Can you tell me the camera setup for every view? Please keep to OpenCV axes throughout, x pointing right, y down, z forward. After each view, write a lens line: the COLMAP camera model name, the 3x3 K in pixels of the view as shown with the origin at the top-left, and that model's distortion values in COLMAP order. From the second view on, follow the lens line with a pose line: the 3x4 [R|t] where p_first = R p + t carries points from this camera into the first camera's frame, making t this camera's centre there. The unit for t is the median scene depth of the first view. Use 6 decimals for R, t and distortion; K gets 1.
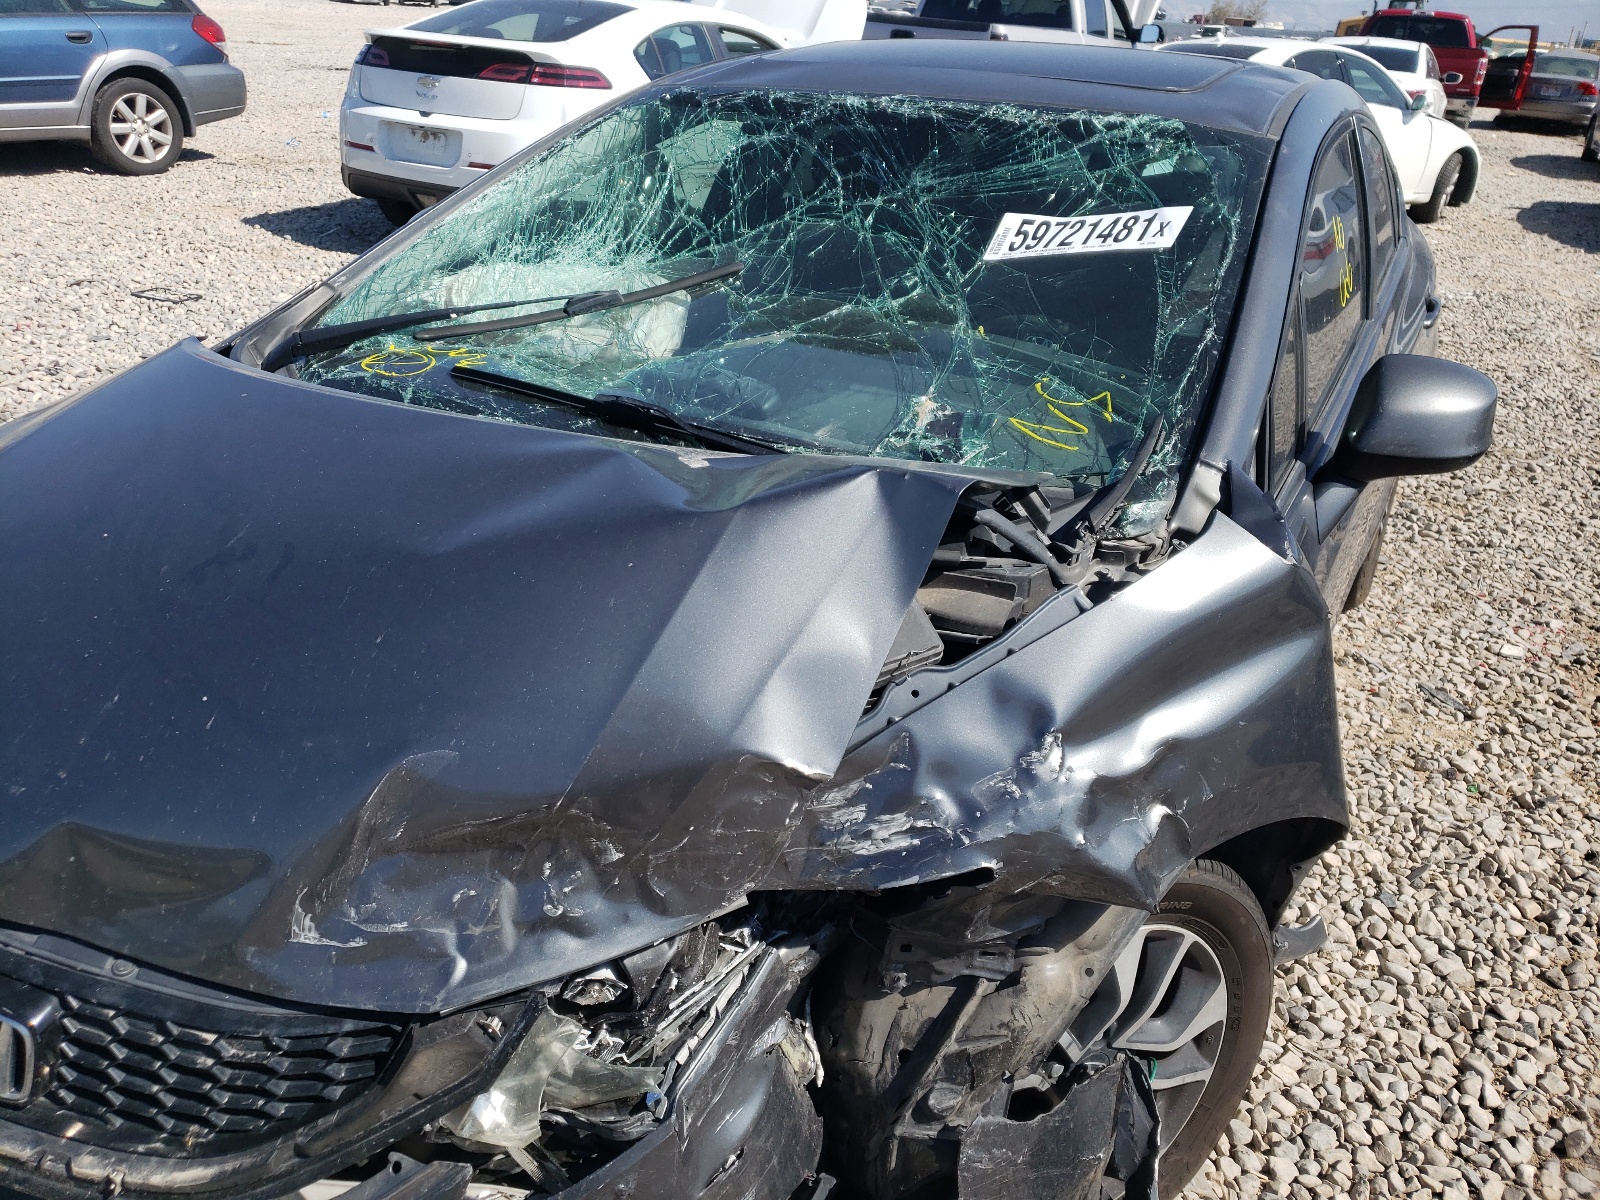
lens RADIAL K [[1299.0, 0, 806.3], [0, 1299.0, 590.2], [0, 0, 1]] dist [0.014026, -0.001814]
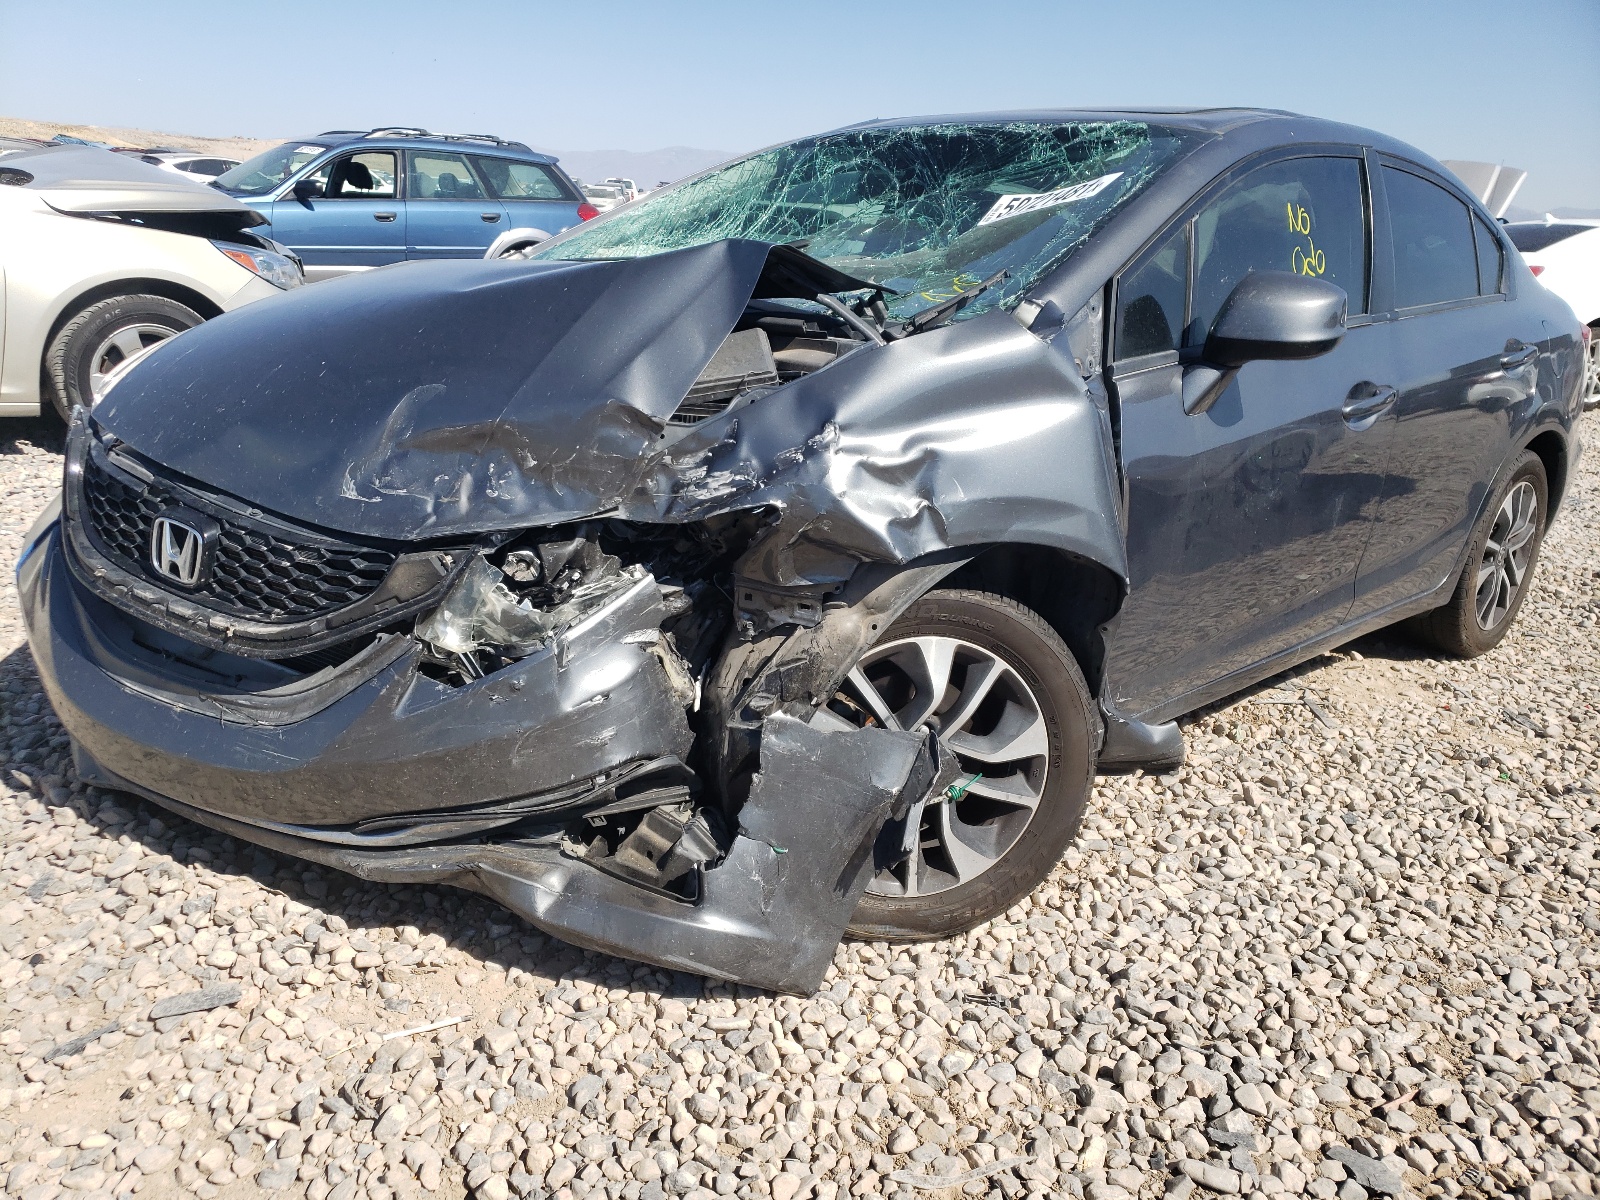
lens RADIAL K [[1299.0, 0, 796.0], [0, 1299.0, 608.9], [0, 0, 1]] dist [0.014026, -0.001814]
pose [[0.963114, 0.071558, -0.259407, 0.497556], [-0.105993, 0.986943, -0.121277, 0.454659], [0.247341, 0.144299, 0.958123, -0.352196]]
